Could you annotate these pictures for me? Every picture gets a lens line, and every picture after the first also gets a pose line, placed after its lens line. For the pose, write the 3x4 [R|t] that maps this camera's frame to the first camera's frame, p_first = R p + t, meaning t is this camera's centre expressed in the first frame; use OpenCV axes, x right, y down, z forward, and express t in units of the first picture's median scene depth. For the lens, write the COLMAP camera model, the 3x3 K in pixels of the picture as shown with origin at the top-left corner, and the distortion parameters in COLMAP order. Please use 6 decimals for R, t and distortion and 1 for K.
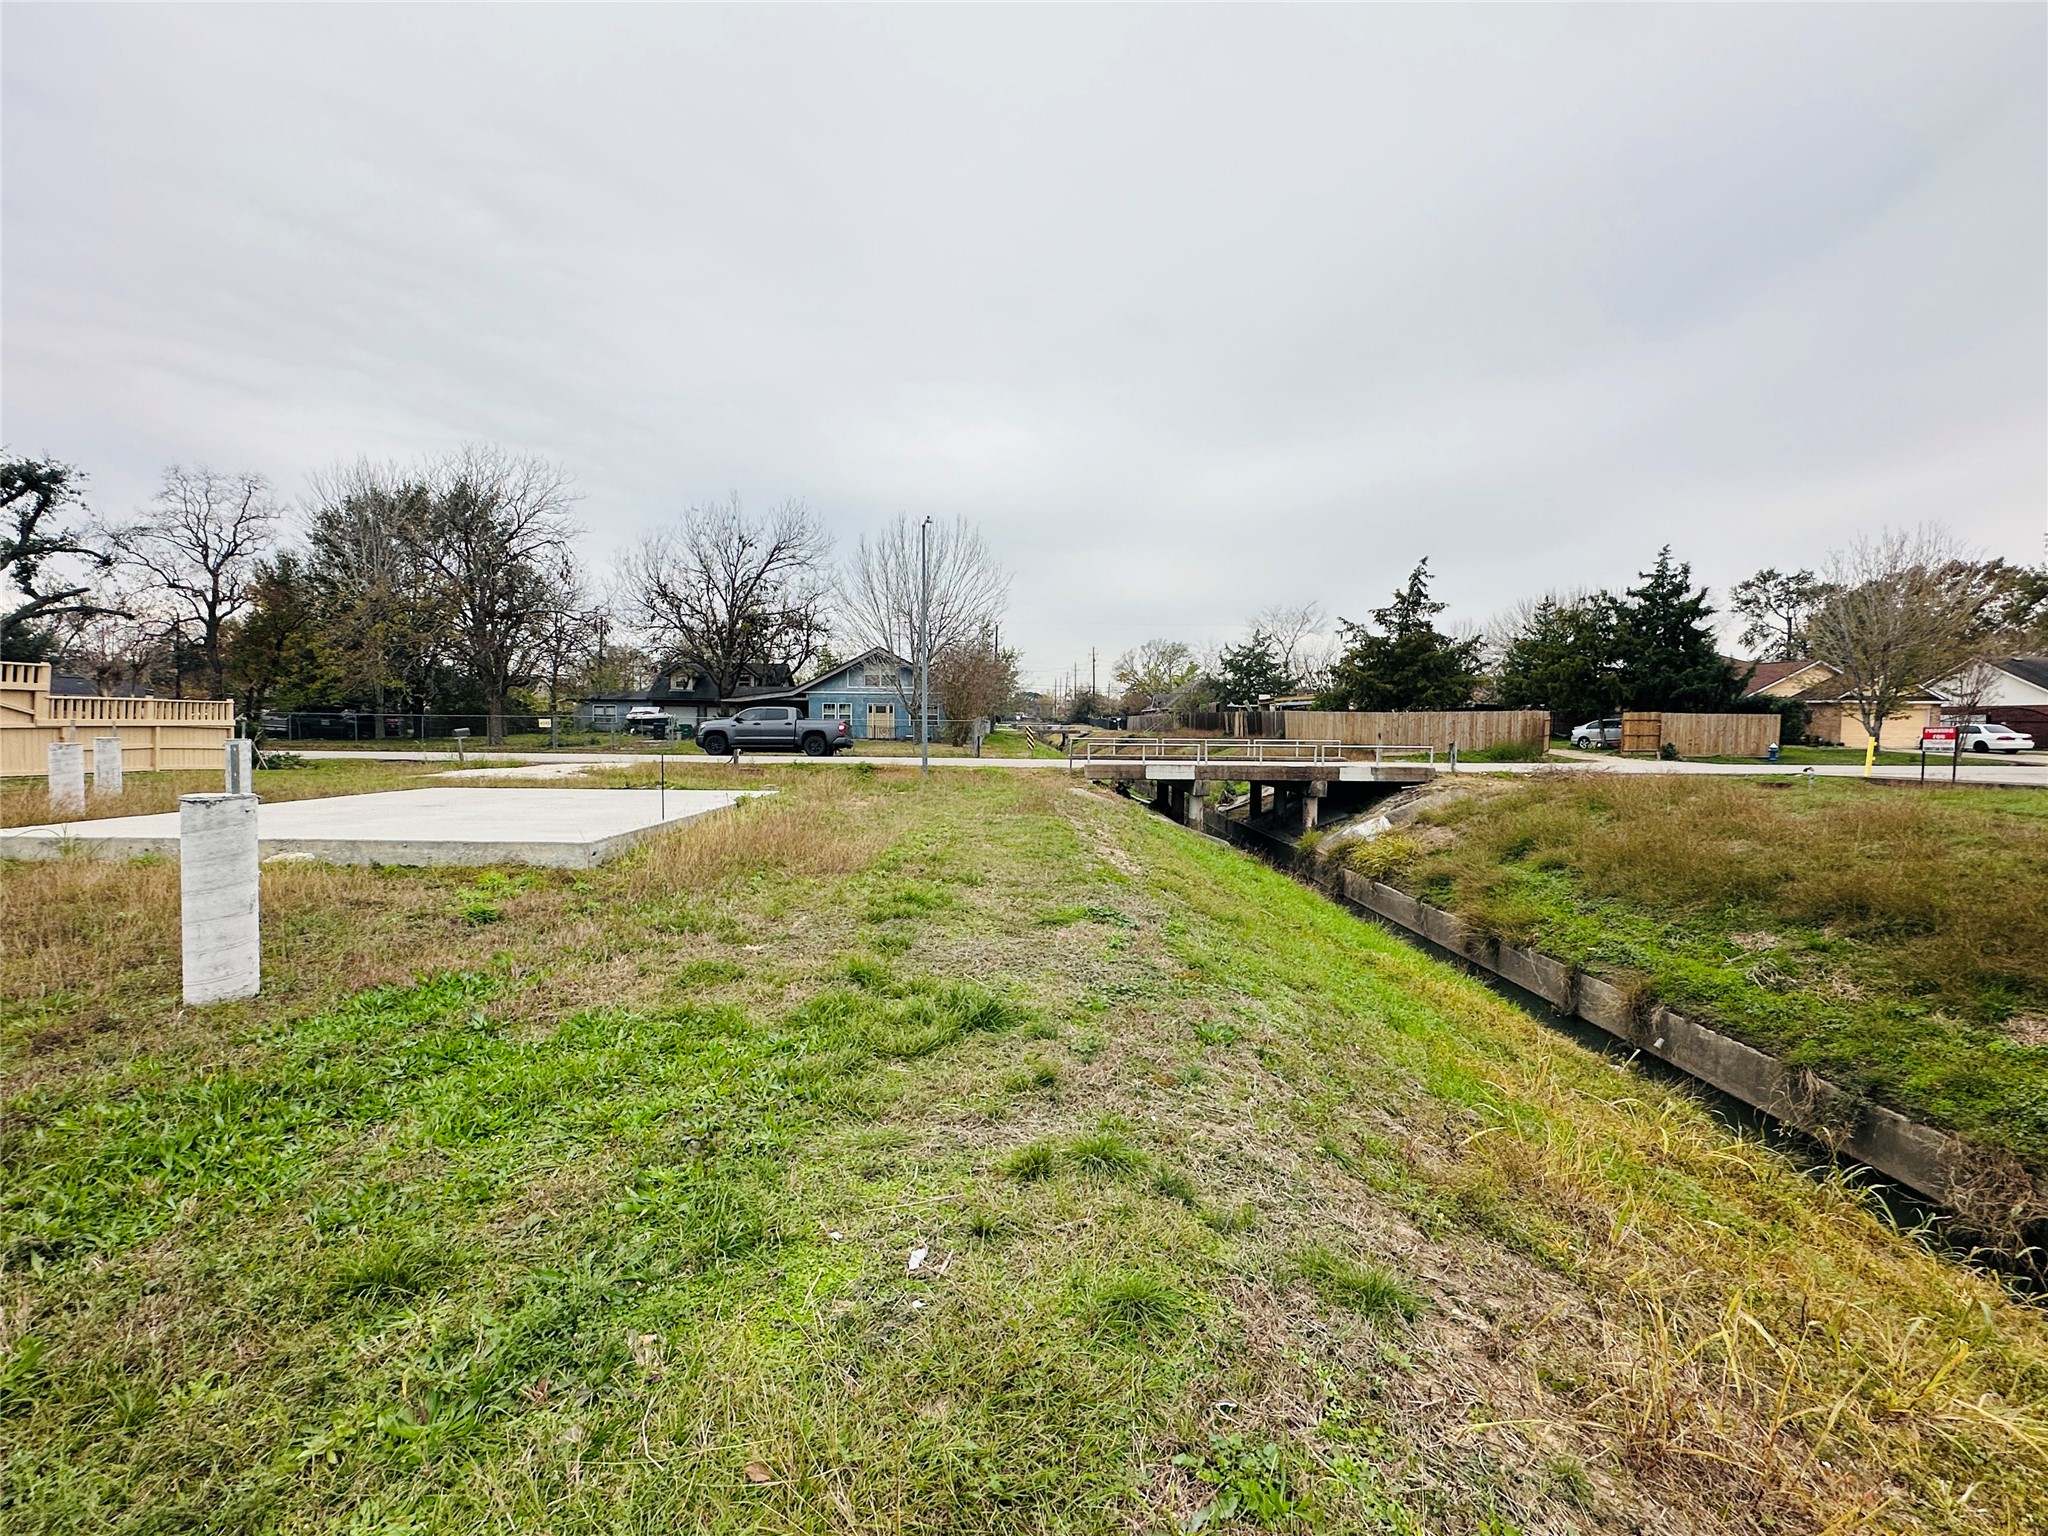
lens RADIAL K [[957.8, 0, 1024.0], [0, 957.8, 768.0], [0, 0, 1]] dist [-0.004505, 0.000265]
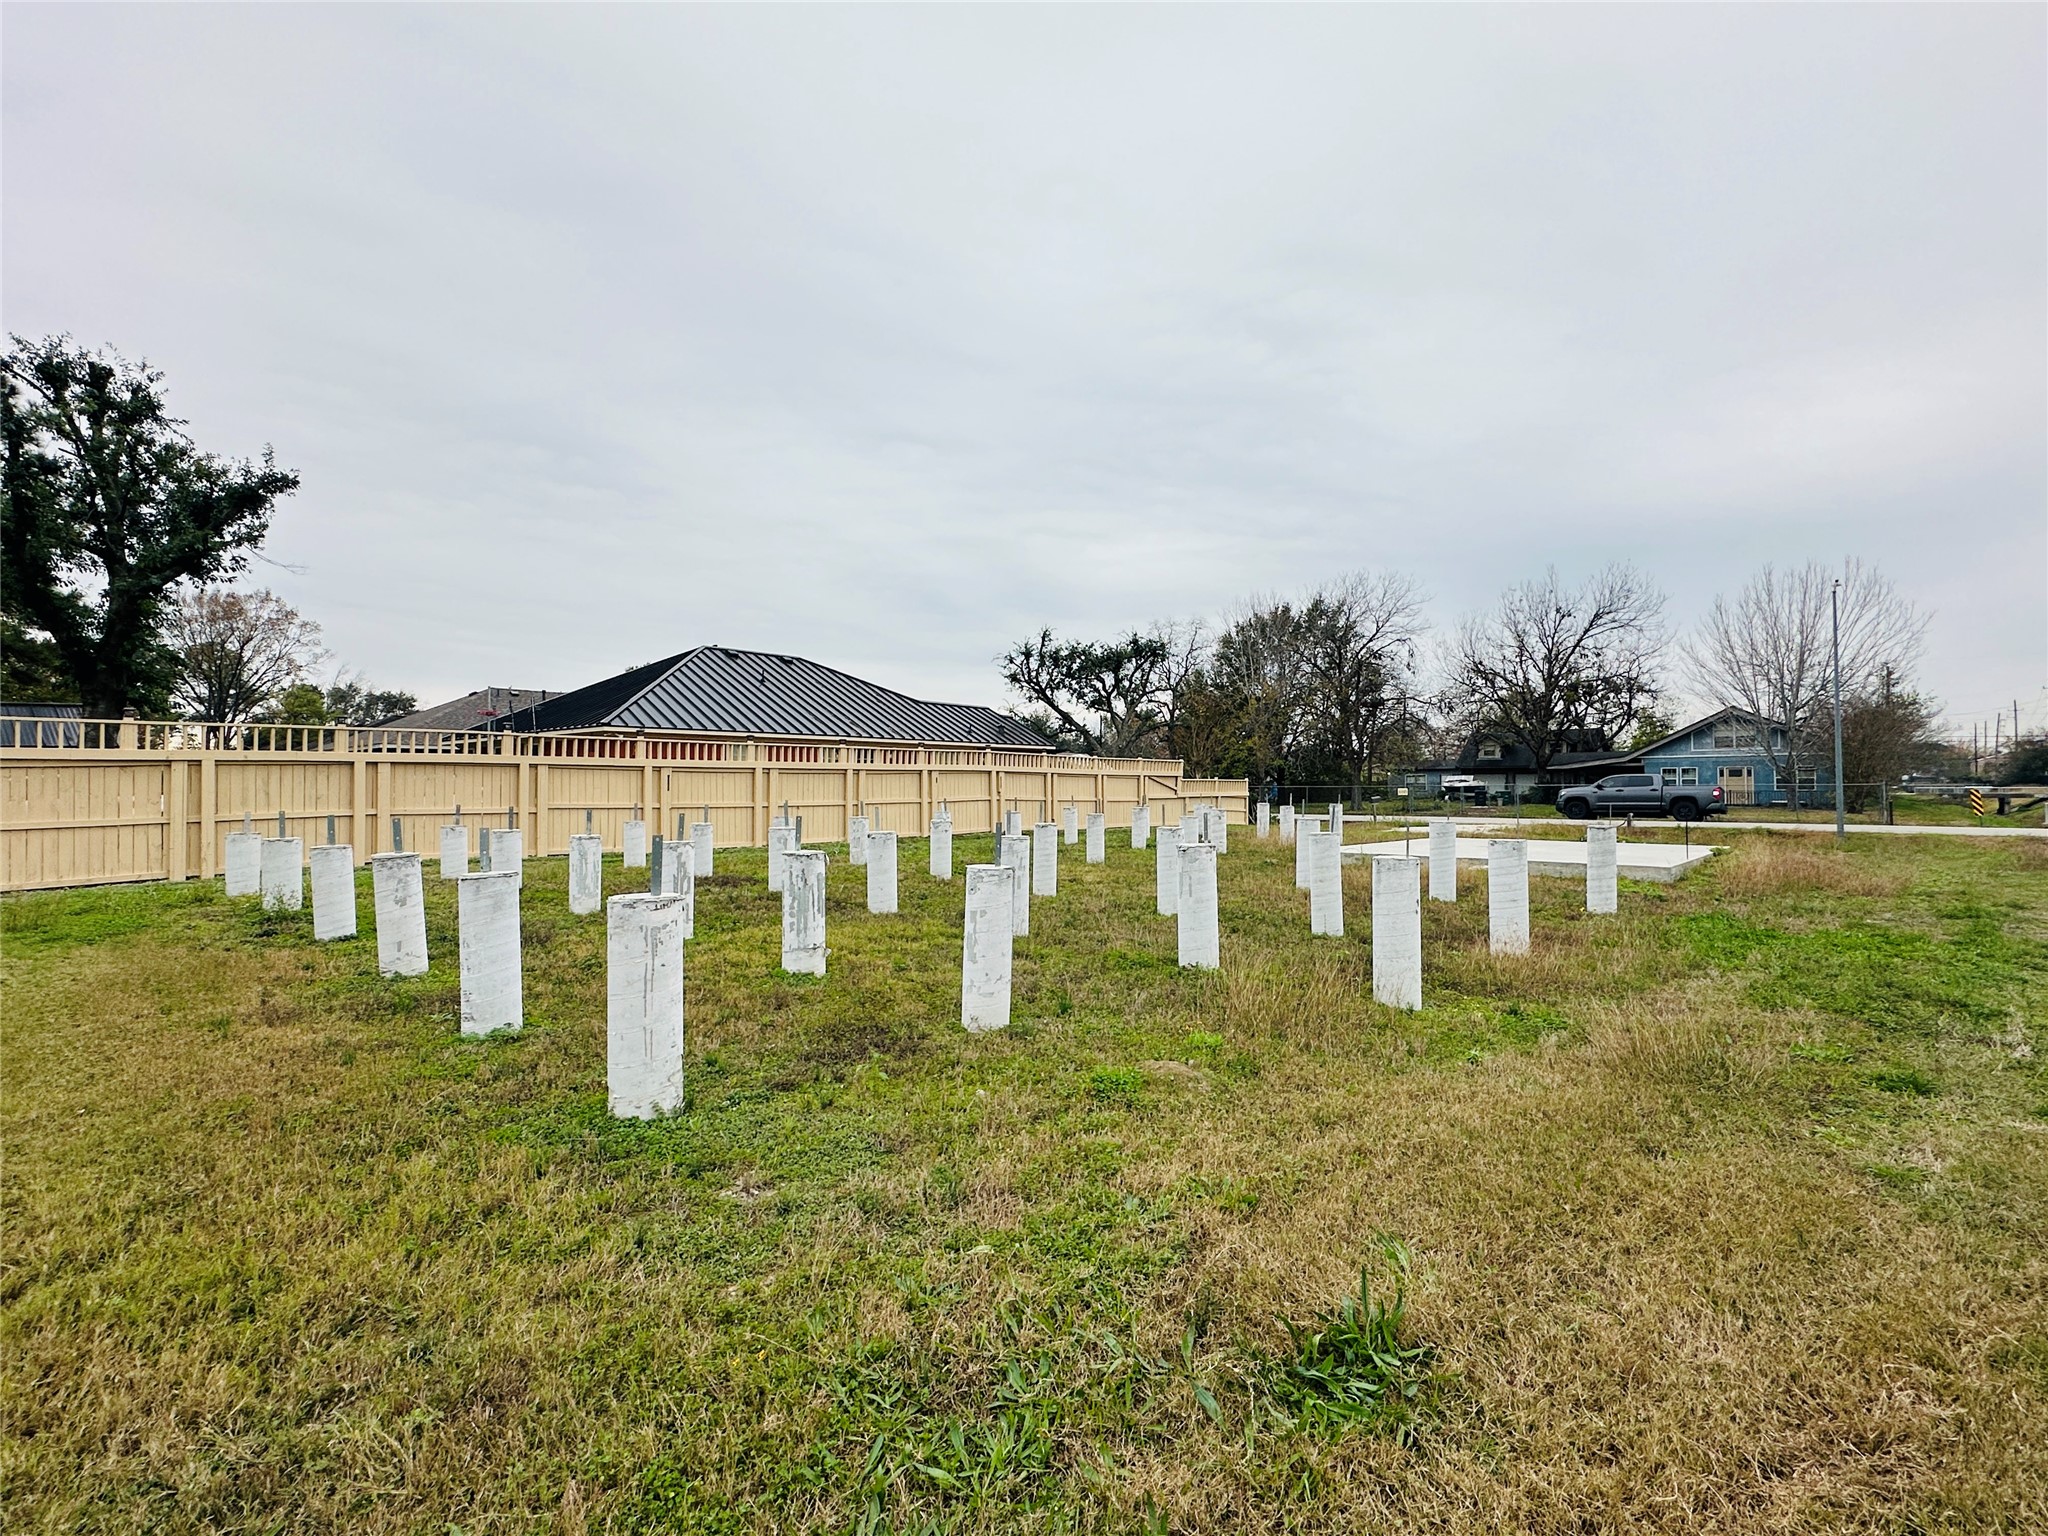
lens RADIAL K [[957.8, 0, 1024.0], [0, 957.8, 768.0], [0, 0, 1]] dist [-0.004505, 0.000265]
pose [[0.733619, -0.026739, -0.679035, -0.027541], [-0.020604, 0.997891, -0.061556, 0.005450], [0.679249, 0.059150, 0.731520, -0.152866]]
